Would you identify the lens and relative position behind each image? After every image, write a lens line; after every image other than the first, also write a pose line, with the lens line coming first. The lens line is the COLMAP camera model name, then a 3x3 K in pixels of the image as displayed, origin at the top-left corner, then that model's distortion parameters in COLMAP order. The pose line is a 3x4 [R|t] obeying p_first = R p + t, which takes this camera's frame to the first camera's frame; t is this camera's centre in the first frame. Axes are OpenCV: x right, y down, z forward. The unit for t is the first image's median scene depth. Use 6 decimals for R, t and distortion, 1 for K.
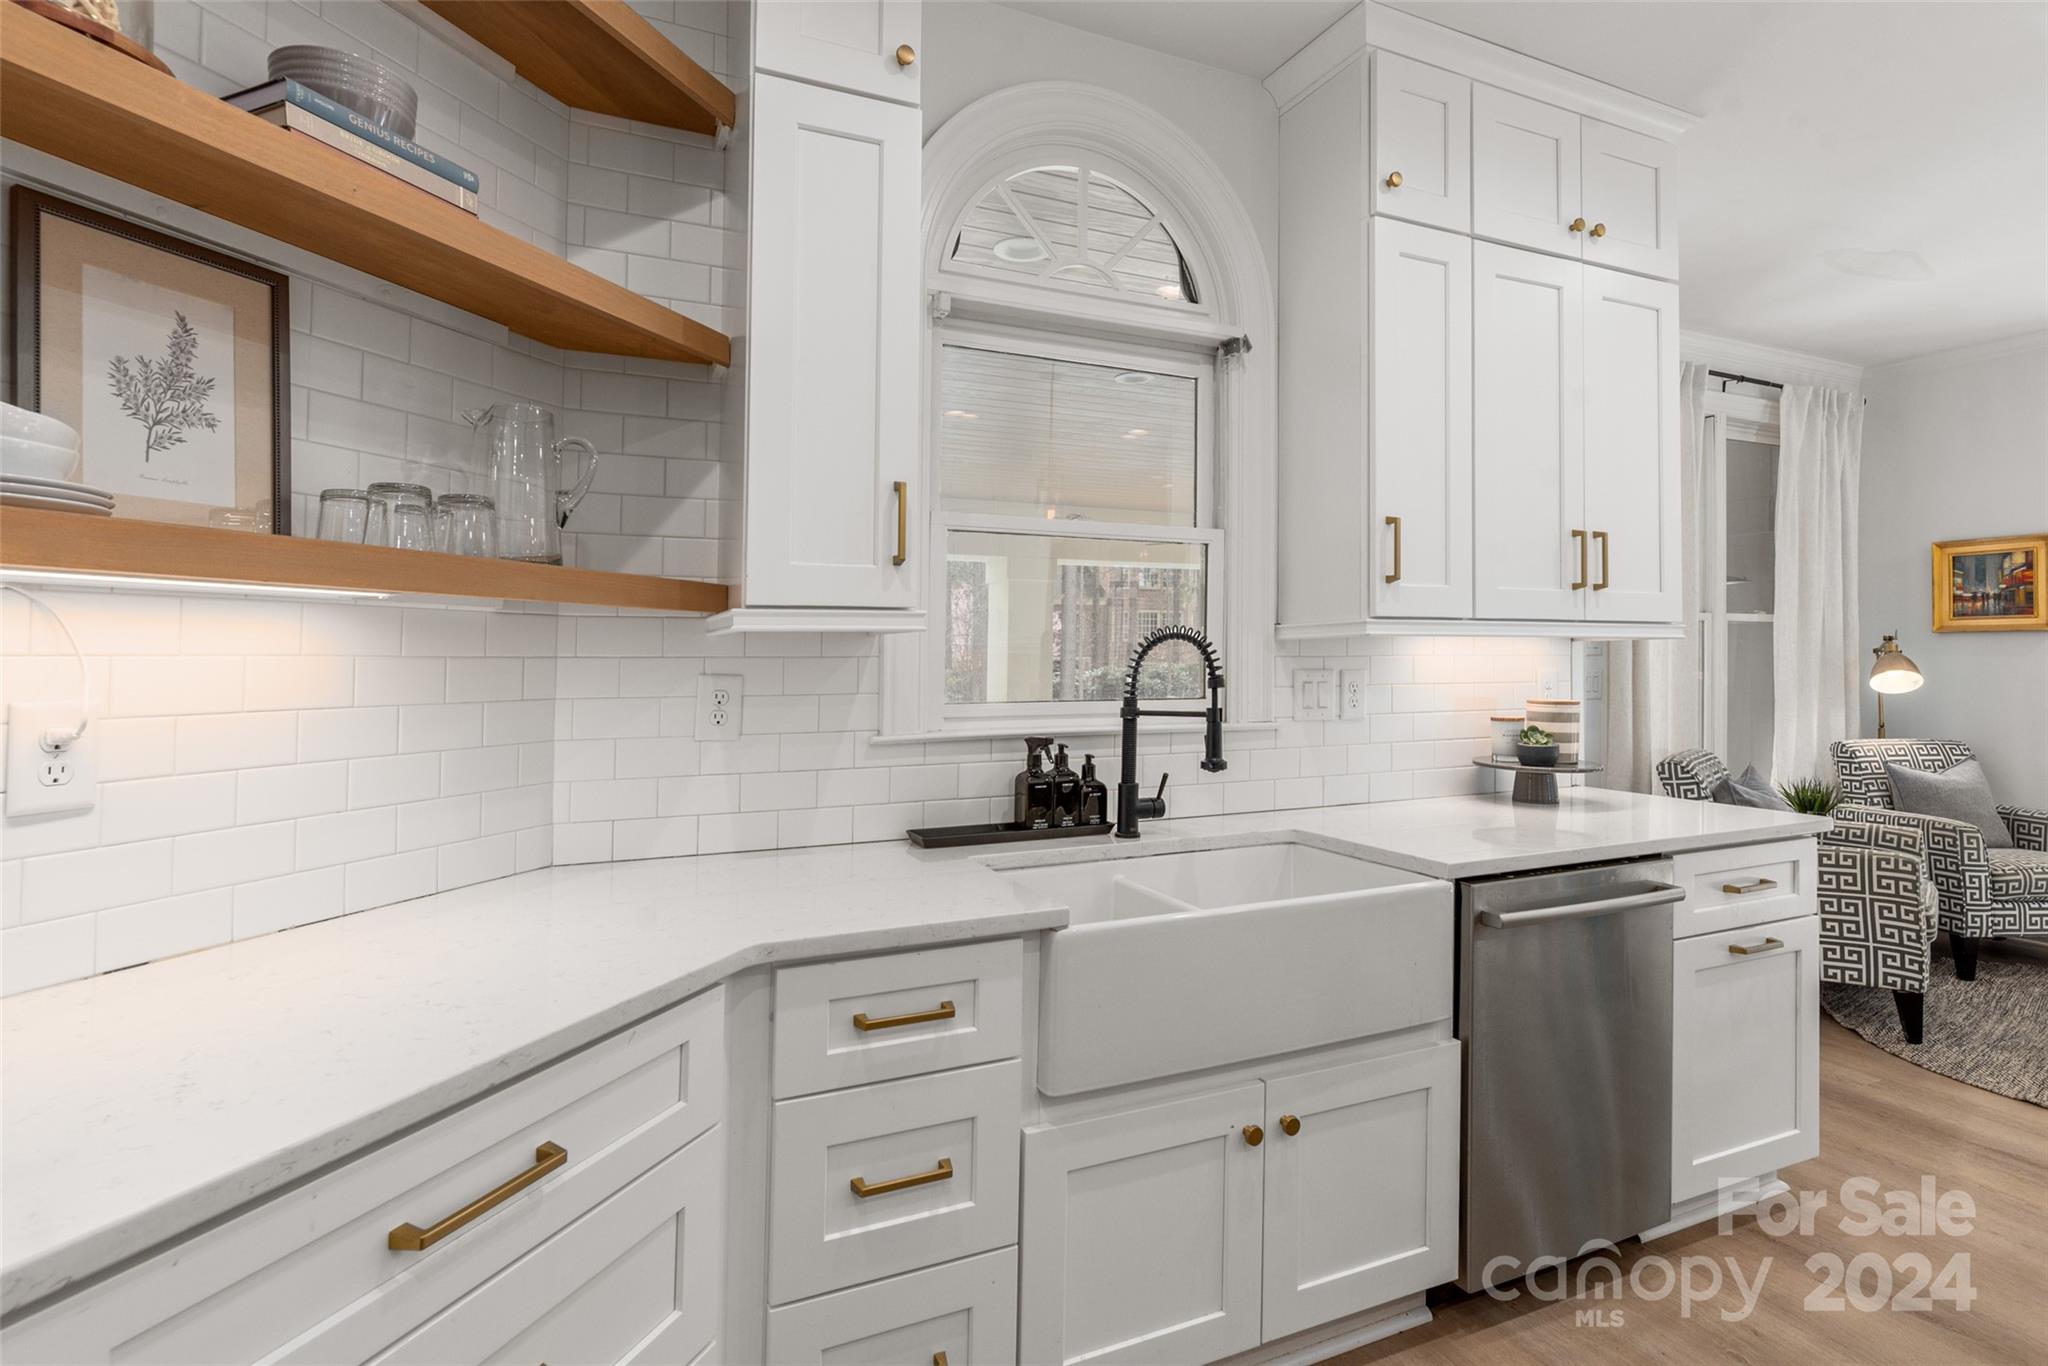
lens RADIAL K [[1033.7, 0, 1024.5], [0, 1033.7, 630.1], [0, 0, 1]] dist [-0.000410, 0.000108]
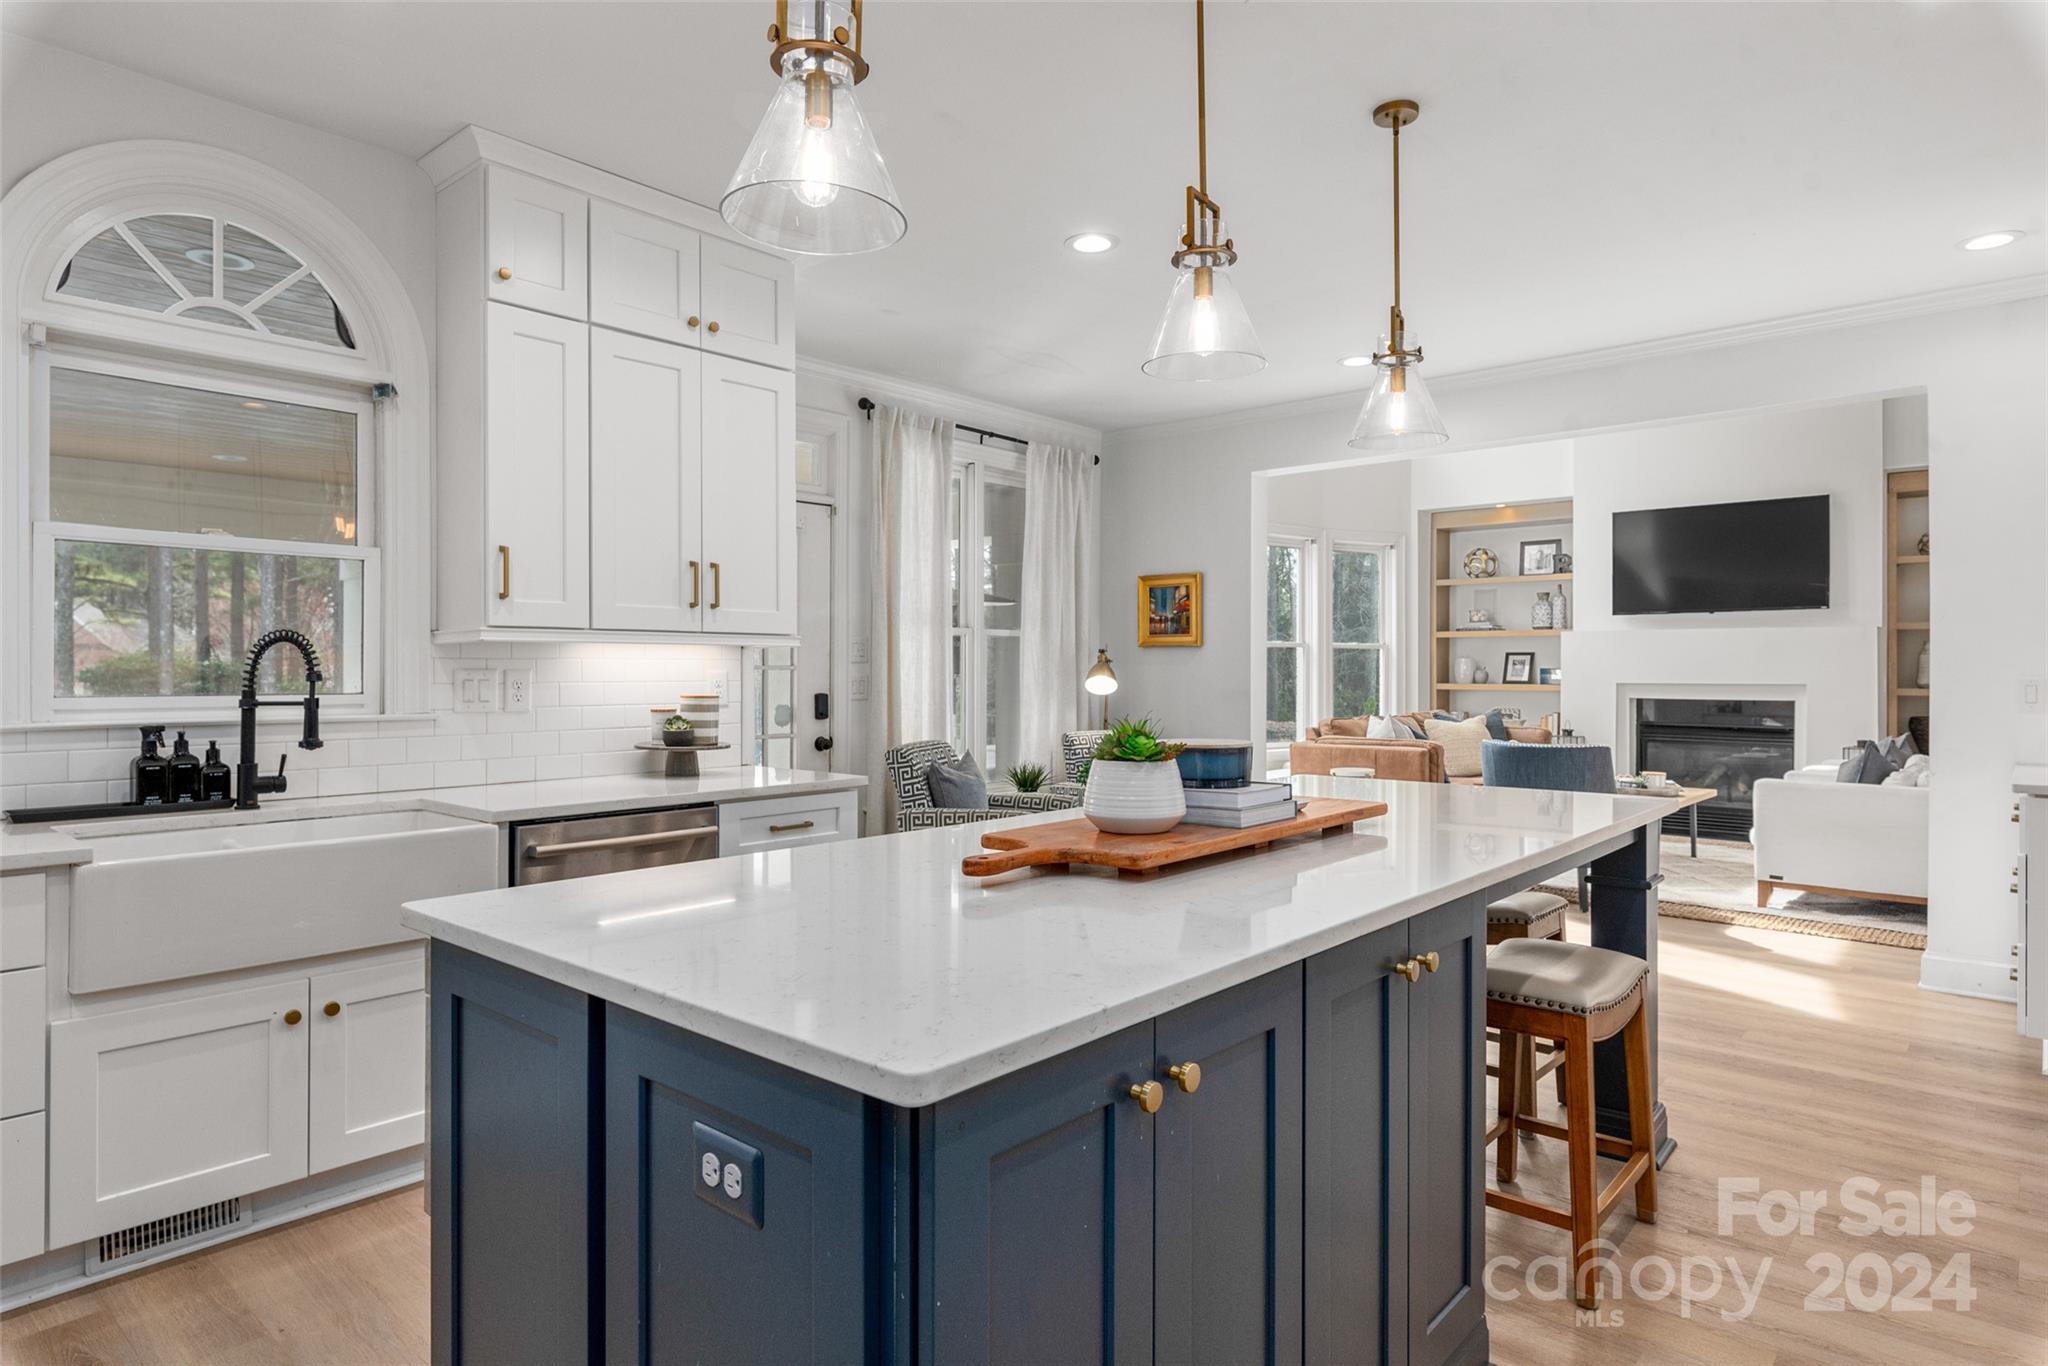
lens RADIAL K [[1171.3, 0, 1024.0], [0, 1171.3, 683.0], [0, 0, 1]] dist [0.026704, -0.015885]
pose [[0.915531, -0.000835, 0.402248, 0.357279], [-0.014356, 0.999293, 0.034749, -0.002735], [-0.401992, -0.037589, 0.914871, -0.562736]]
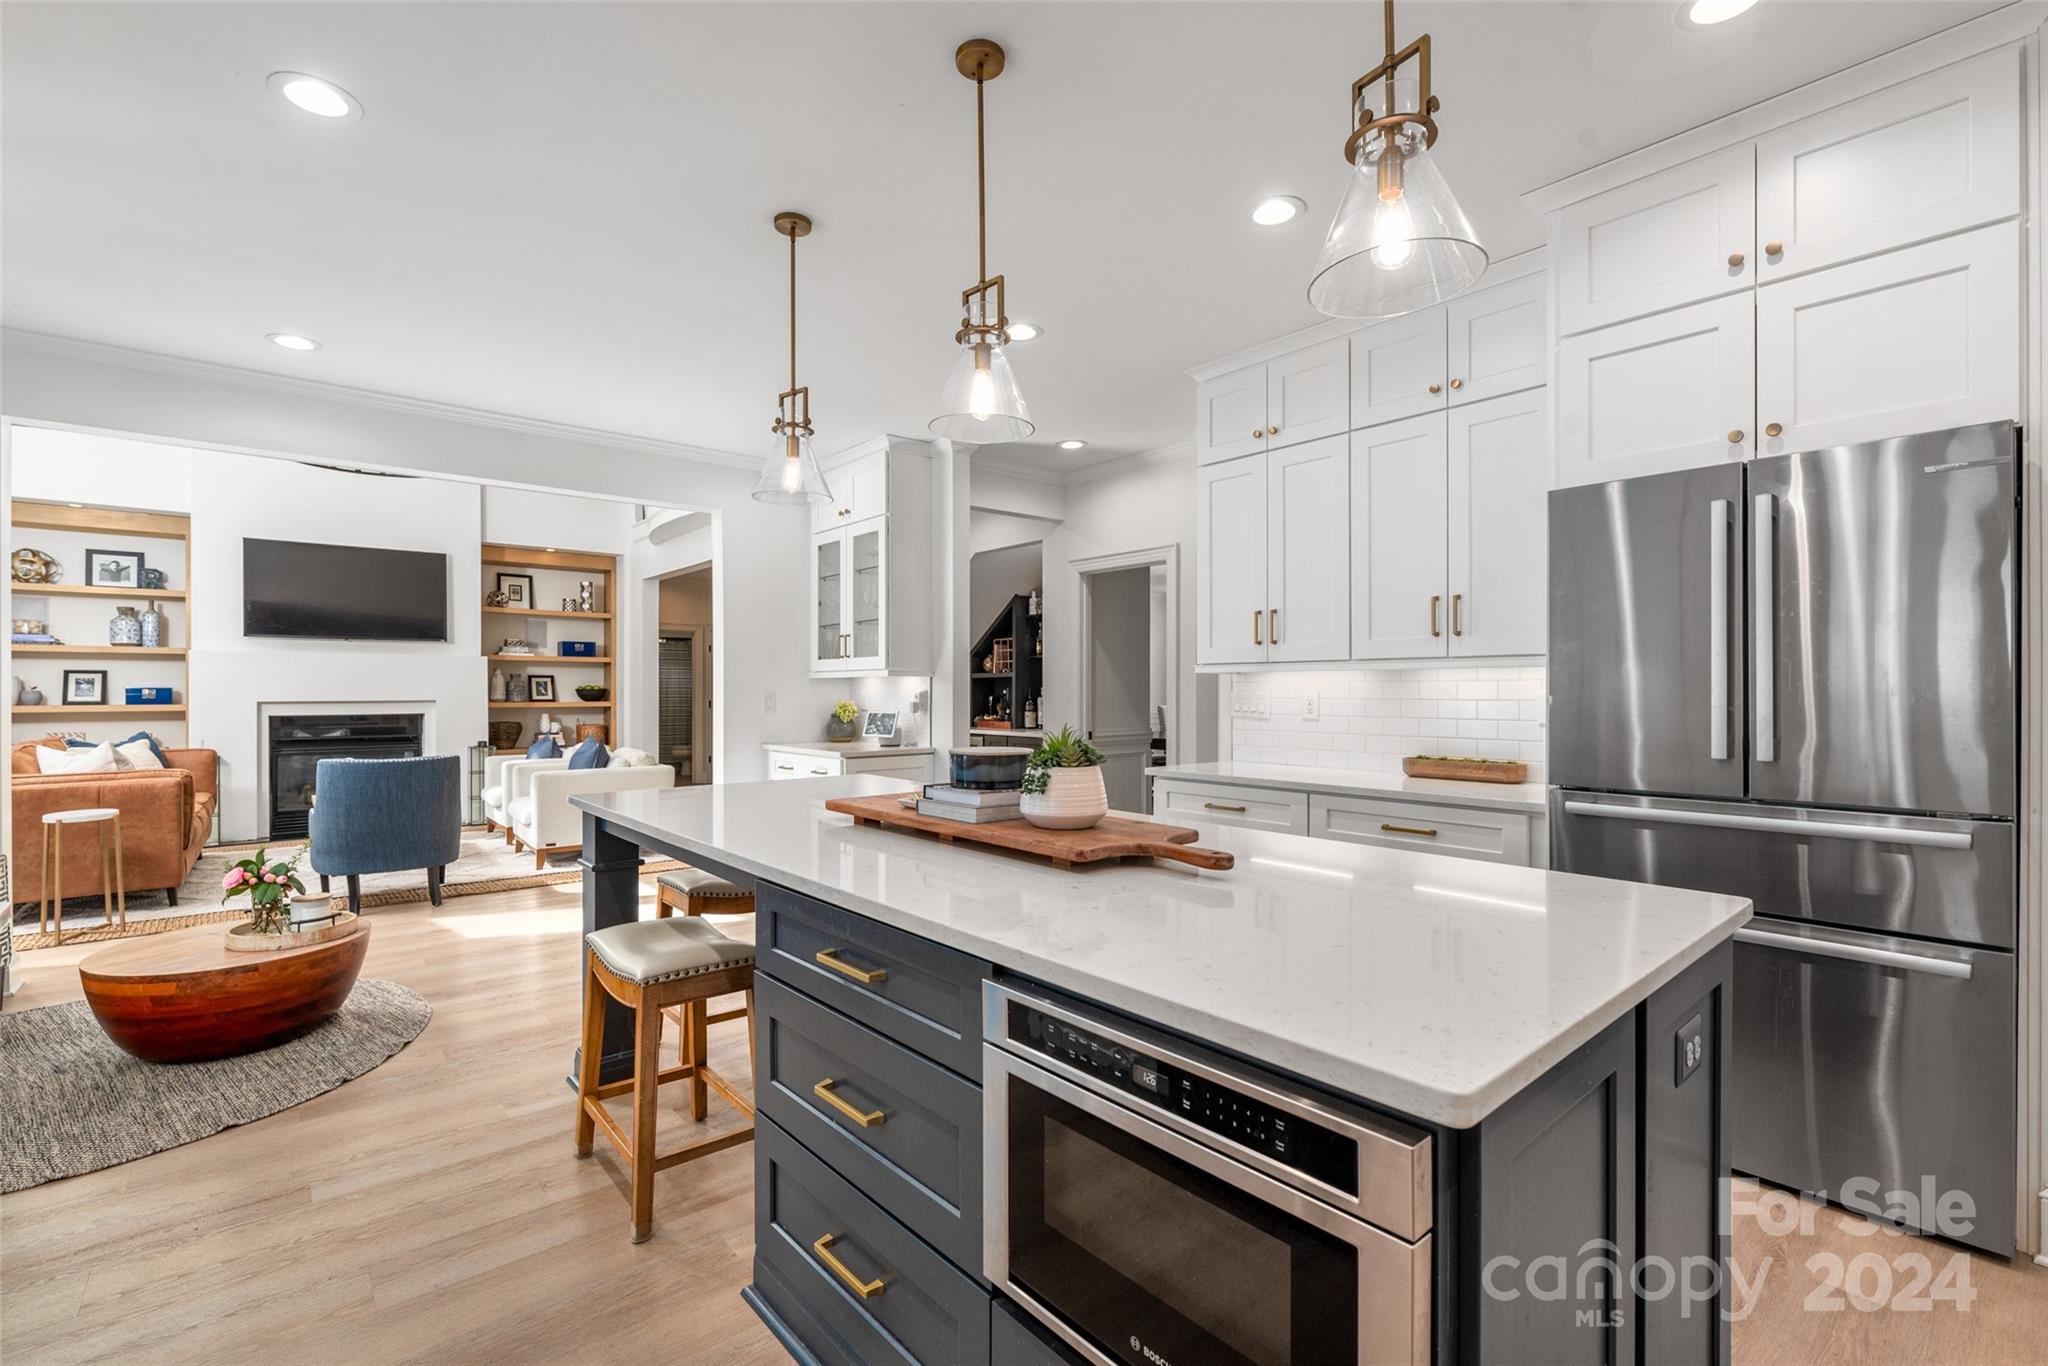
lens RADIAL K [[900.9, 0, 1023.3], [0, 900.9, 696.0], [0, 0, 1]] dist [-0.000748, -0.000074]
pose [[-0.276057, -0.003277, 0.961136, -0.936828], [-0.025344, 0.999671, -0.003871, 0.113004], [-0.960807, -0.025427, -0.276049, 3.696405]]
